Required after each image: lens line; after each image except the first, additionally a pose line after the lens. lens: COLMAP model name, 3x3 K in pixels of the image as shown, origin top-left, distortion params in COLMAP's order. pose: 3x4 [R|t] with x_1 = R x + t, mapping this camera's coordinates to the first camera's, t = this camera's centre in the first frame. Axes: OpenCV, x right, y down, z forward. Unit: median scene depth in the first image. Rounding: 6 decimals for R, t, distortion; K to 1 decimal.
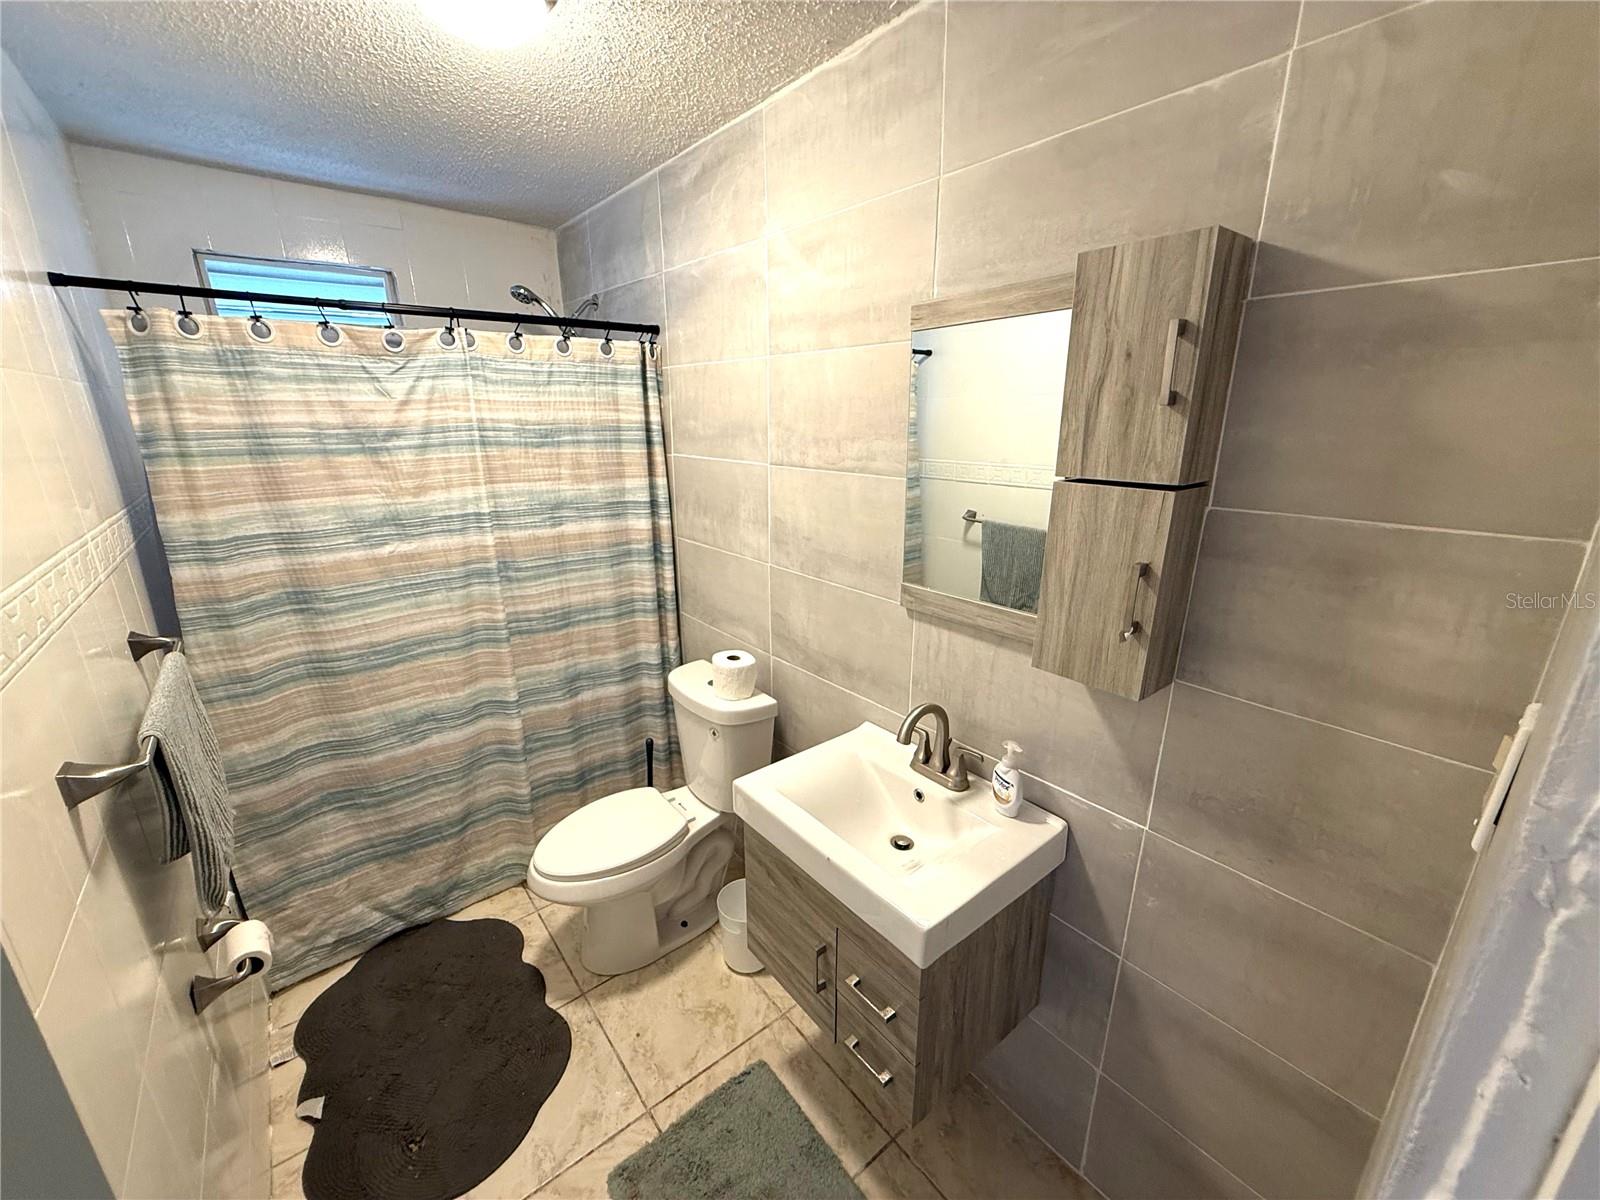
lens RADIAL K [[635.5, 0, 795.0], [0, 635.5, 596.0], [0, 0, 1]] dist [0.000130, -0.000611]
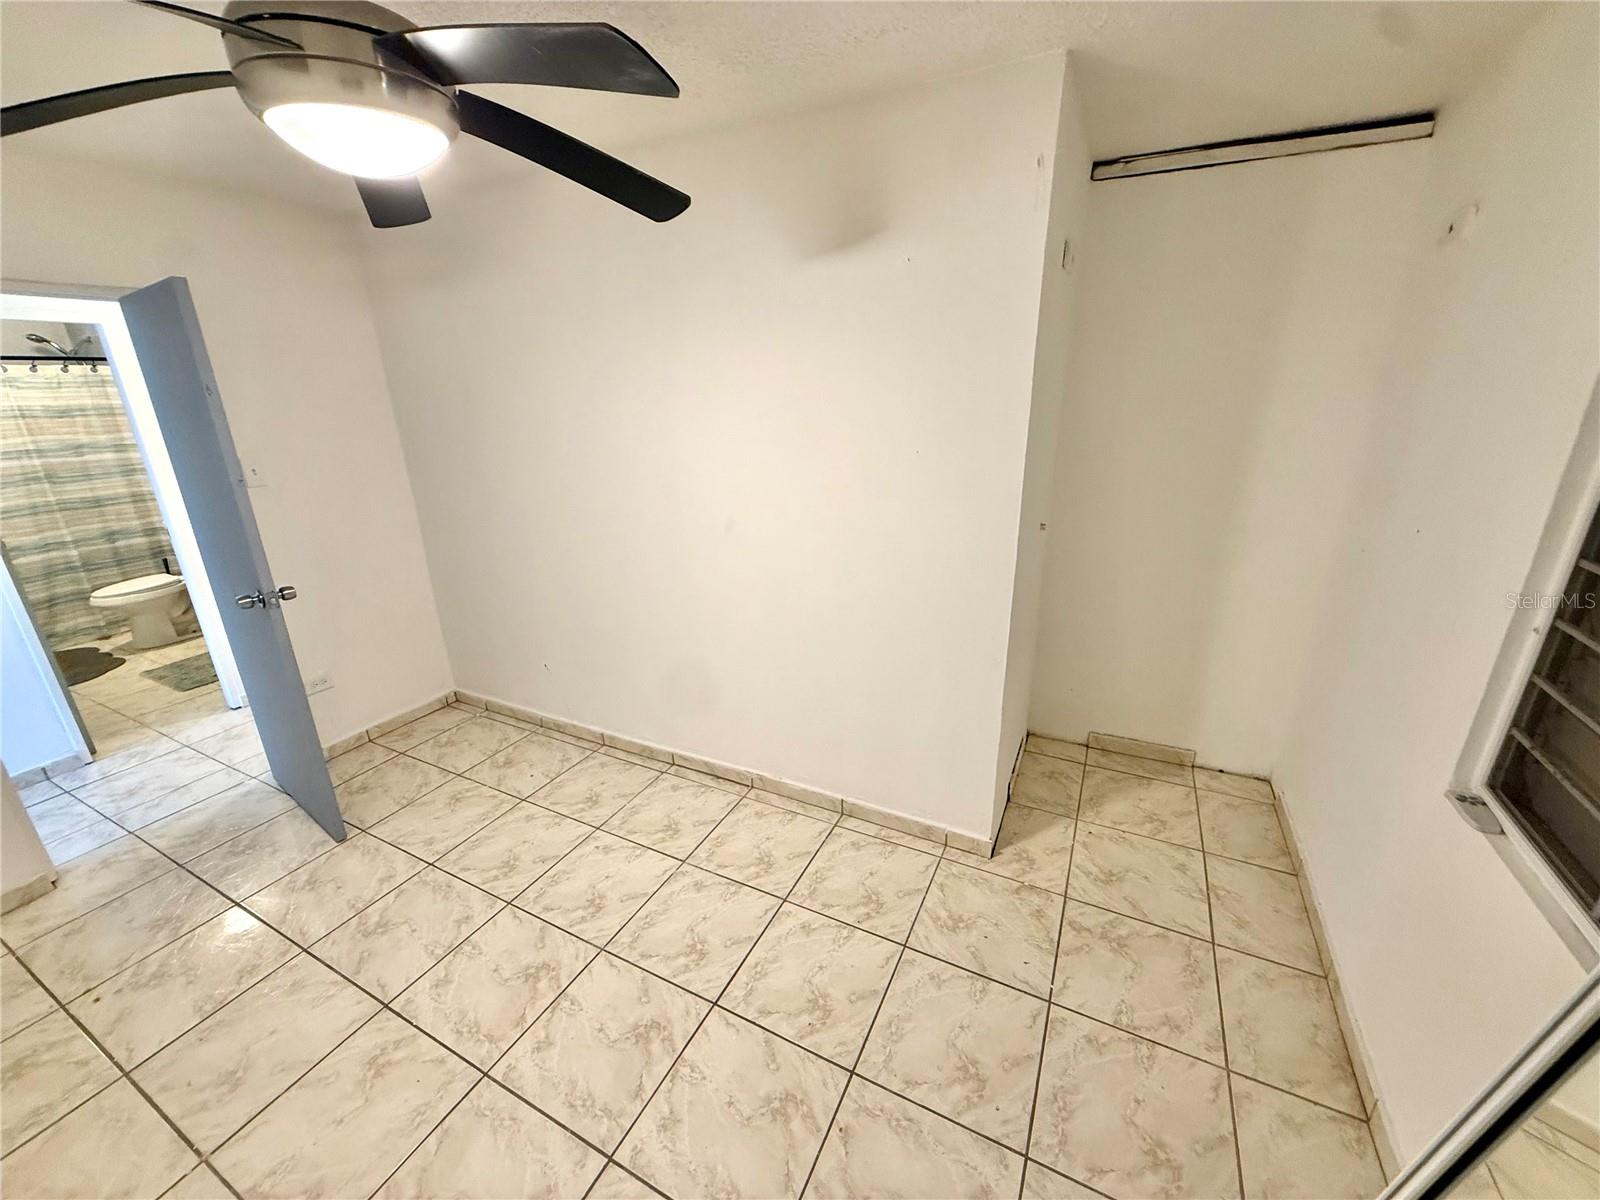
lens RADIAL K [[635.5, 0, 803.7], [0, 635.5, 601.9], [0, 0, 1]] dist [0.000130, -0.000611]
pose [[0.909190, -0.145892, 0.389986, 0.923340], [0.124398, 0.989005, 0.079969, 0.503266], [-0.397365, -0.024194, 0.917342, -1.911639]]
